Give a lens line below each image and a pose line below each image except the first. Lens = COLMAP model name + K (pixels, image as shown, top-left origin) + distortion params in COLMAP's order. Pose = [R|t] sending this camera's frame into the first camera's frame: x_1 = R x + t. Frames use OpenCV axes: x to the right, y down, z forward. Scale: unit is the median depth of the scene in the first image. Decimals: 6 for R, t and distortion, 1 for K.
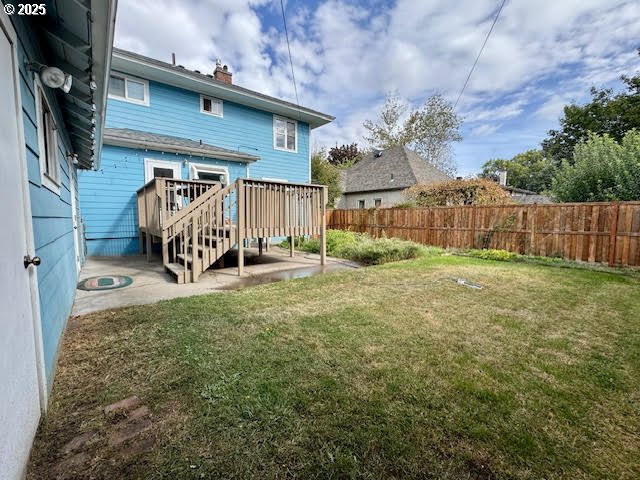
lens RADIAL K [[284.6, 0, 321.4], [0, 284.6, 241.3], [0, 0, 1]] dist [-0.001635, -0.000127]
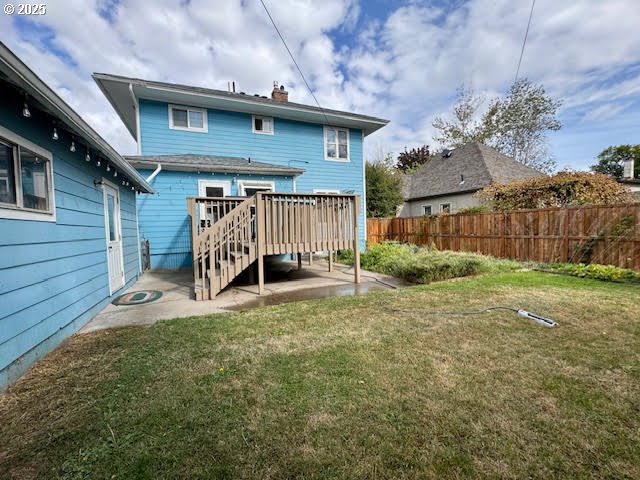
lens RADIAL K [[283.9, 0, 320.5], [0, 283.9, 236.4], [0, 0, 1]] dist [-0.001555, -0.000630]
pose [[0.961526, -0.022691, -0.273775, 0.107786], [0.009349, 0.998708, -0.049941, -0.013405], [0.274555, 0.045460, 0.960496, 0.081413]]
